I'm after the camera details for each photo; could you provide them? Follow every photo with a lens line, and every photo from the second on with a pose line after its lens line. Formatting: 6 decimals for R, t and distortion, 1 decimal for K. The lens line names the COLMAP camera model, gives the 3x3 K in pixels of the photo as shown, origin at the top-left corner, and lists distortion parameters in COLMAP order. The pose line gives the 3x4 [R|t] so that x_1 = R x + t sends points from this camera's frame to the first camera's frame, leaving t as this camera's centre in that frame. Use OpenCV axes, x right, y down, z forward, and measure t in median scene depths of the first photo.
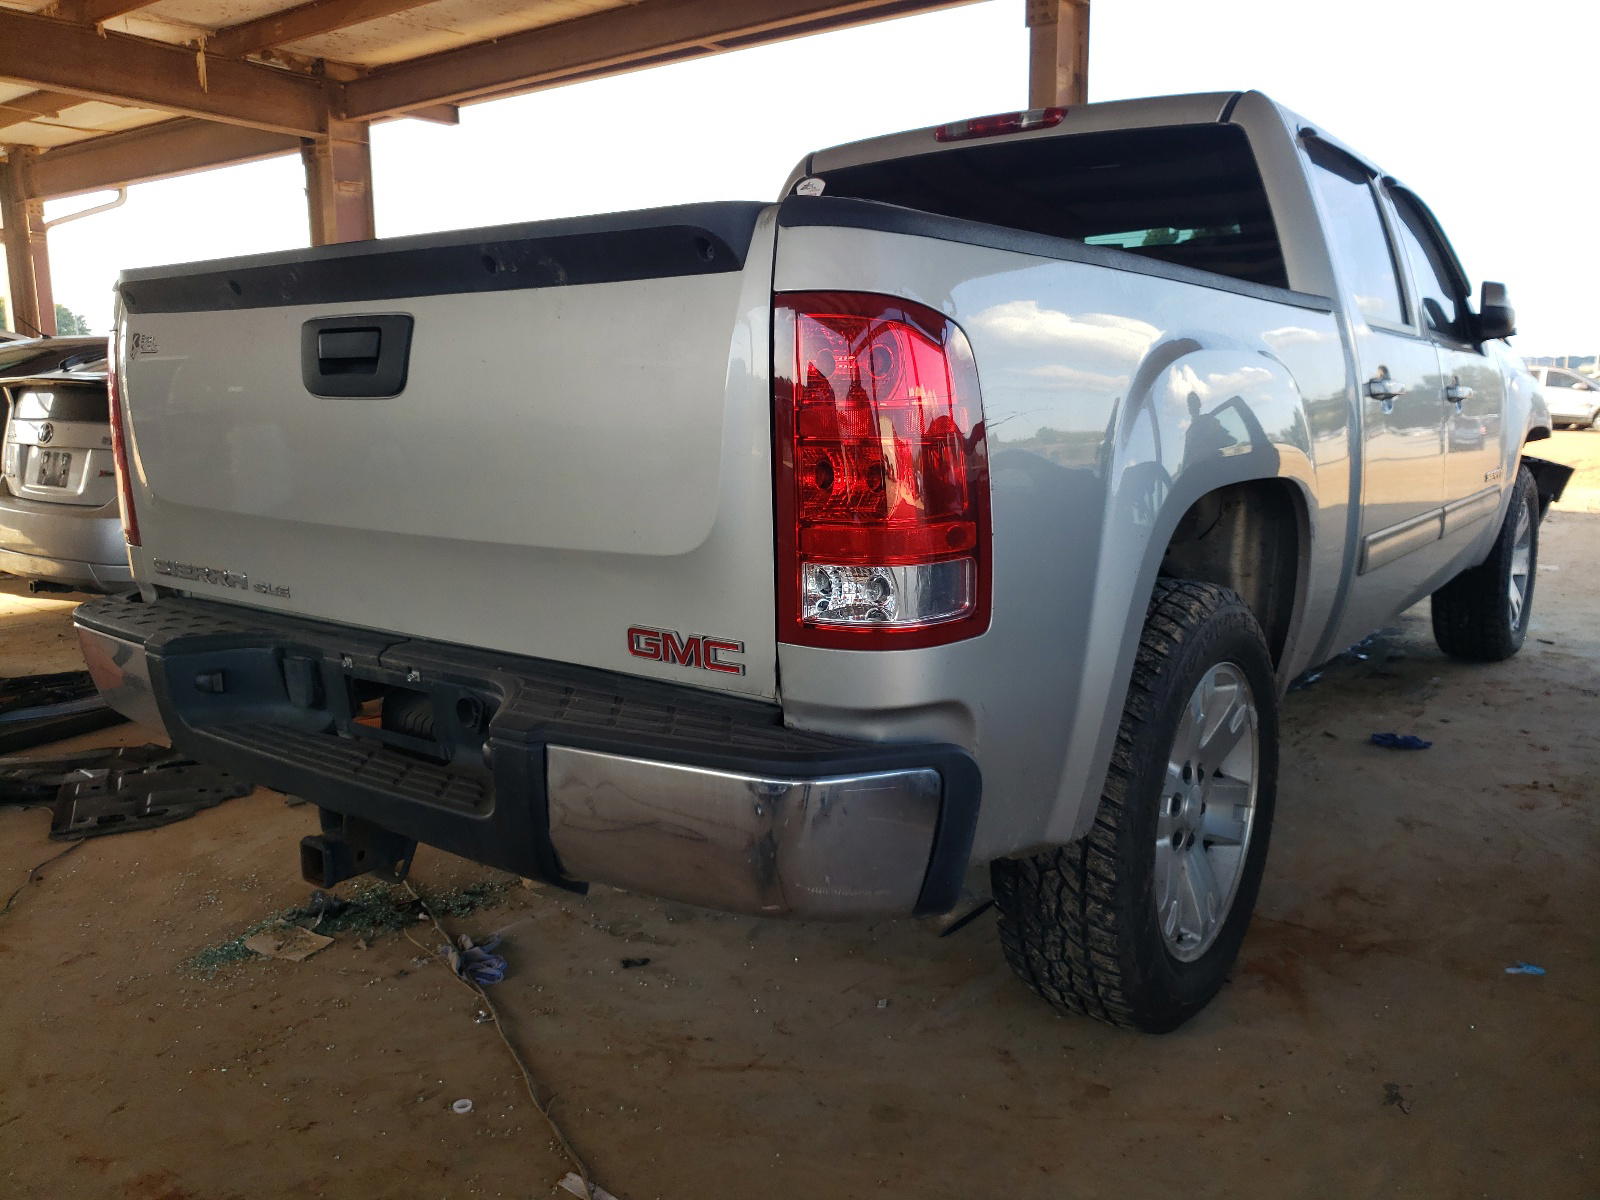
lens RADIAL K [[1239.0, 0, 805.9], [0, 1239.0, 599.1], [0, 0, 1]] dist [-0.015074, -0.000663]
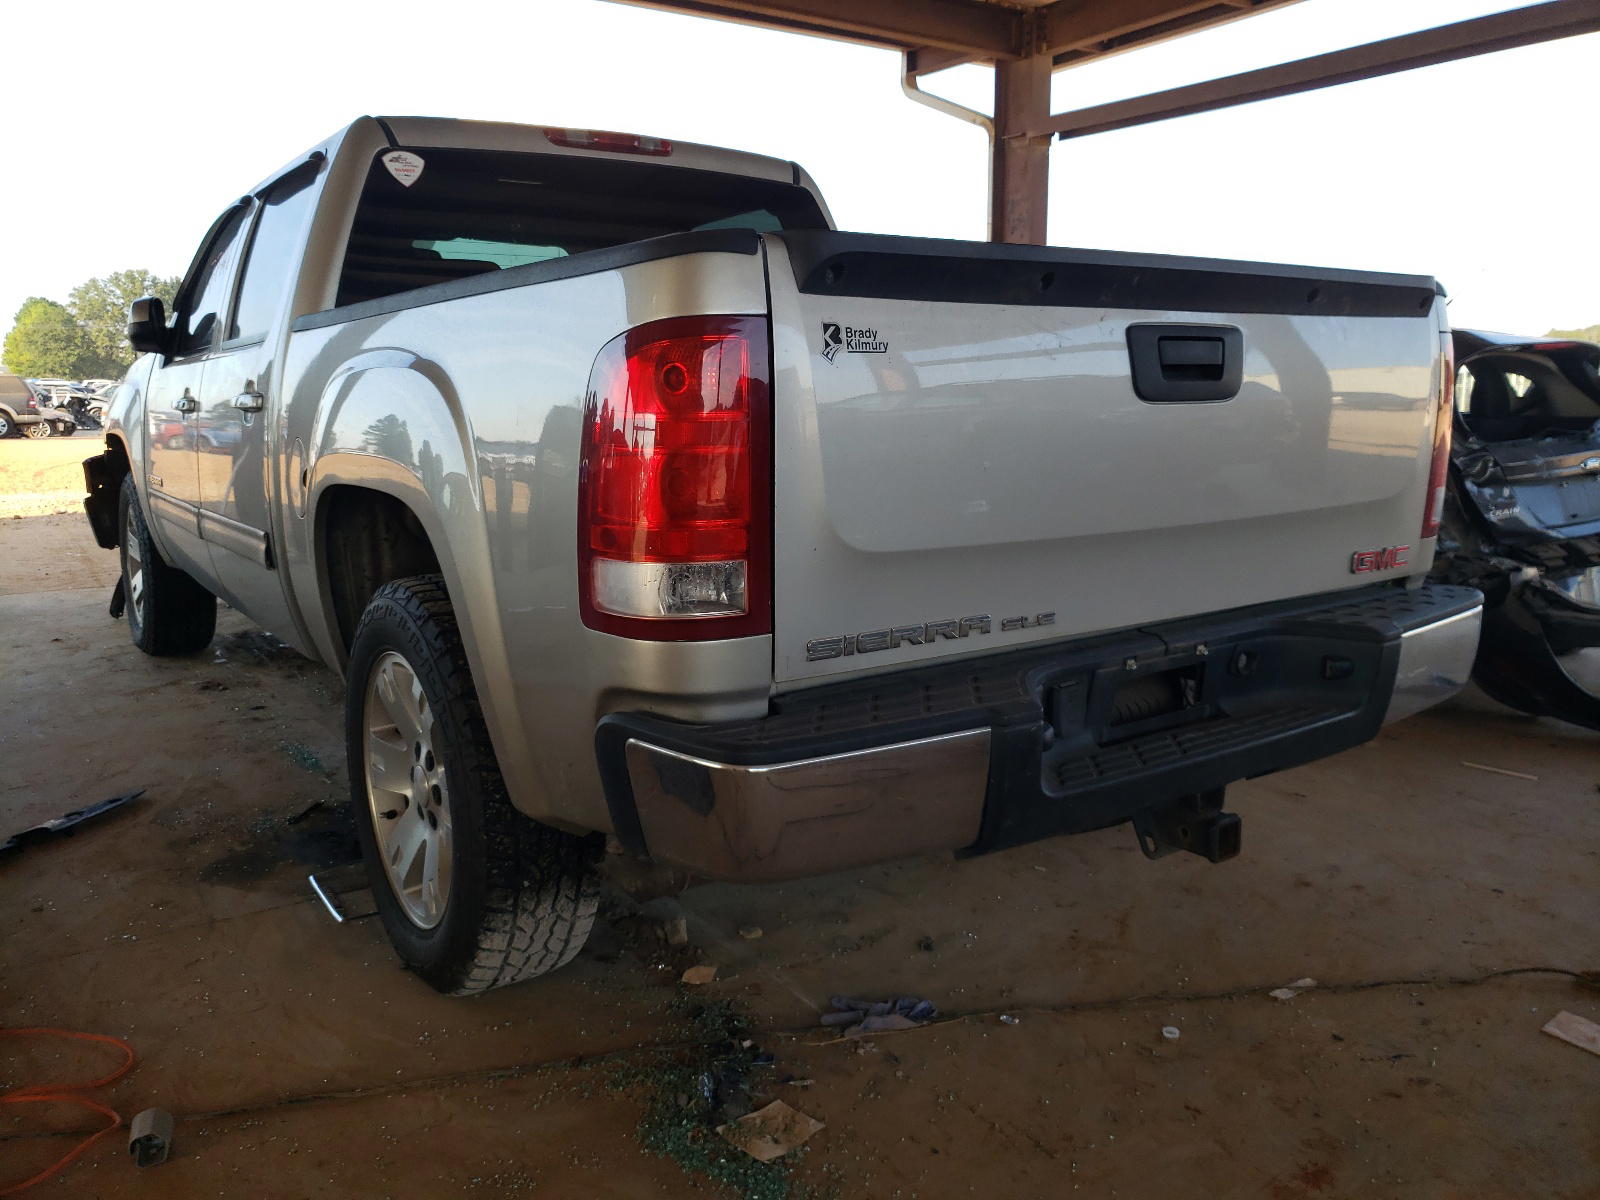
lens RADIAL K [[1239.0, 0, 804.4], [0, 1239.0, 603.3], [0, 0, 1]] dist [-0.015074, -0.000663]
pose [[0.319788, -0.161888, 0.933557, -1.302249], [0.163427, 0.979952, 0.113952, -0.147037], [-0.933289, 0.116128, 0.339834, 0.840009]]
